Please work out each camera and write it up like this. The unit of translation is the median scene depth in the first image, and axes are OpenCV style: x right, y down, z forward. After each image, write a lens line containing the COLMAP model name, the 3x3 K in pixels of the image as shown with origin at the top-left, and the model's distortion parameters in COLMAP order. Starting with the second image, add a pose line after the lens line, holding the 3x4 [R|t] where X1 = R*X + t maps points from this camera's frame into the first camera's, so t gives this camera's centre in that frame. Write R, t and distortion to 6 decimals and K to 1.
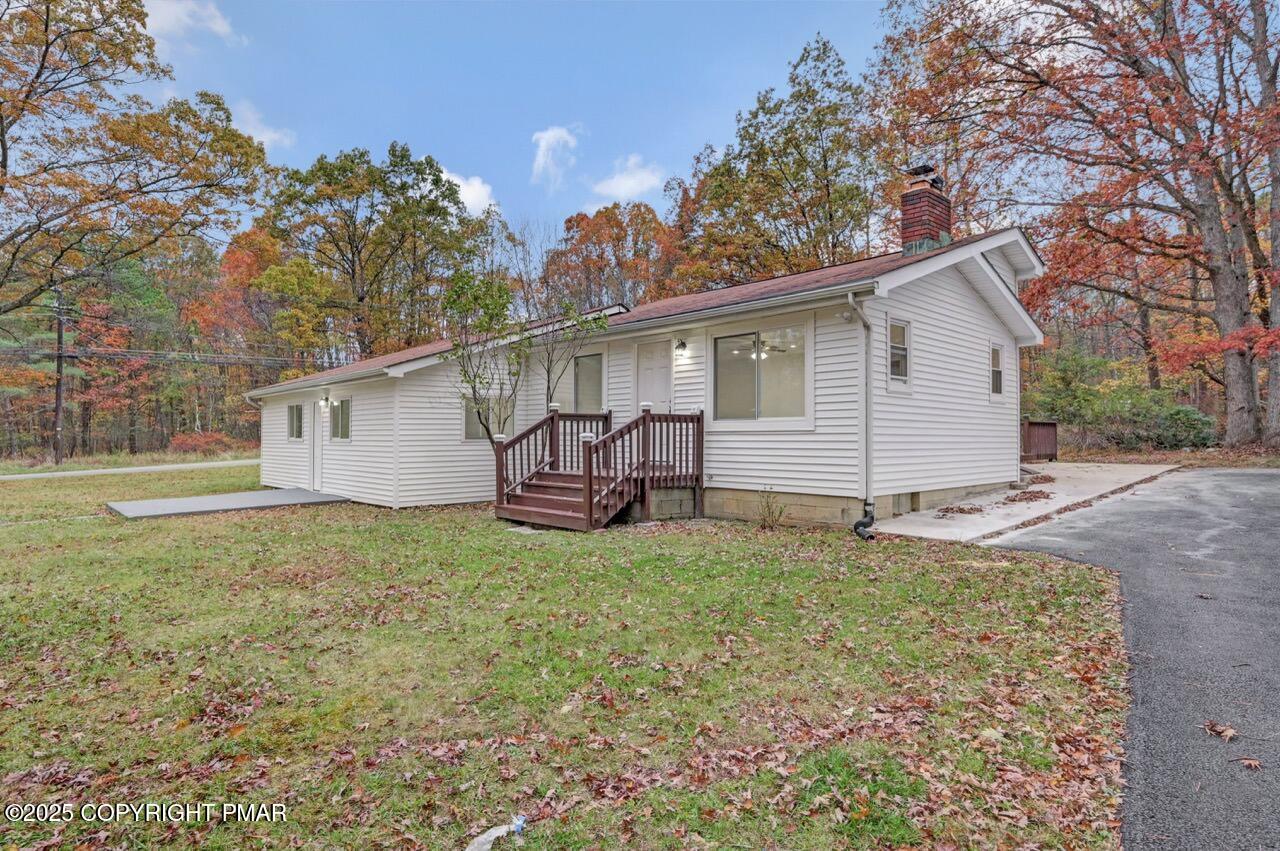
lens RADIAL K [[726.0, 0, 640.0], [0, 726.0, 425.5], [0, 0, 1]] dist [0.000892, 0.000099]
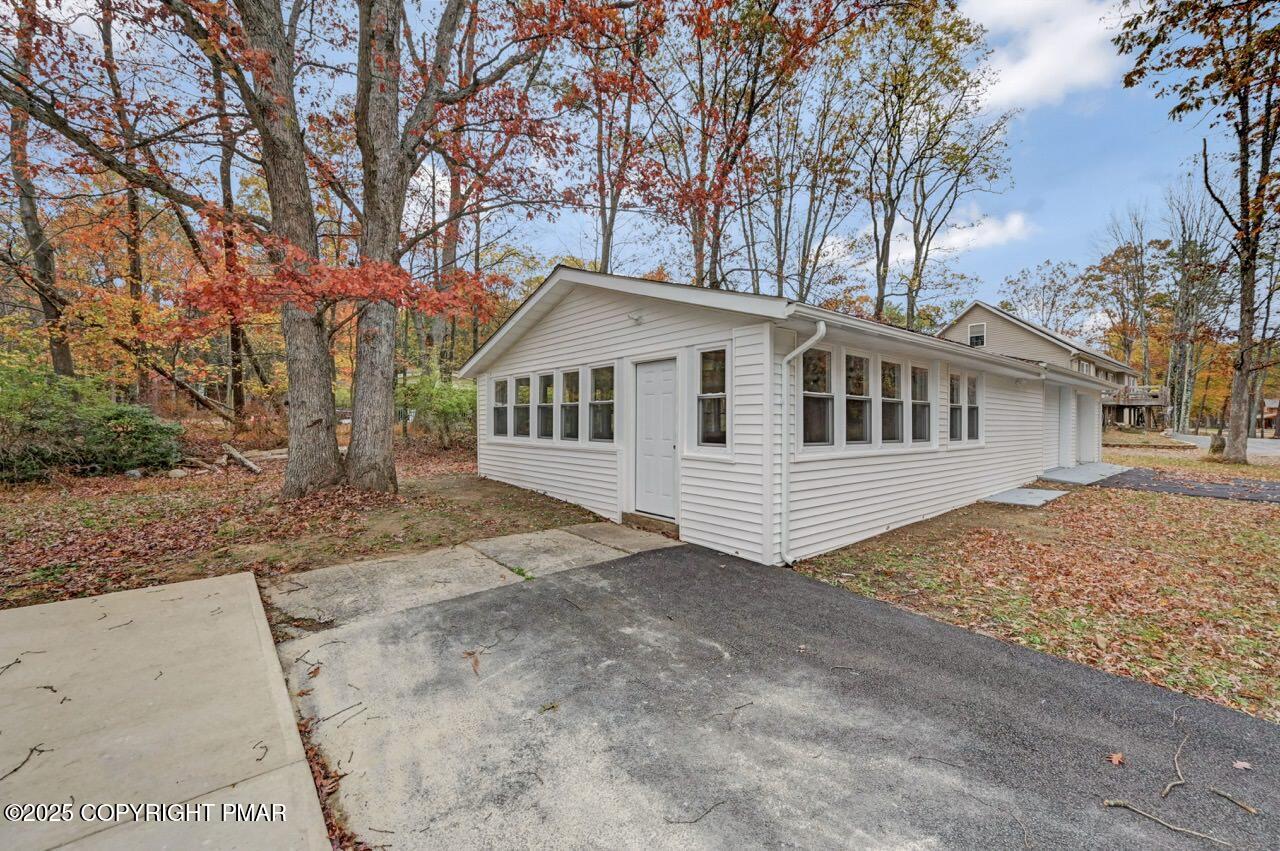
lens RADIAL K [[508.8, 0, 638.9], [0, 508.8, 430.0], [0, 0, 1]] dist [0.001353, 0.000194]
pose [[0.065591, -0.008326, 0.997812, 0.319946], [-0.020865, 0.999735, 0.009714, -0.018241], [-0.997628, -0.021457, 0.065400, 0.508018]]
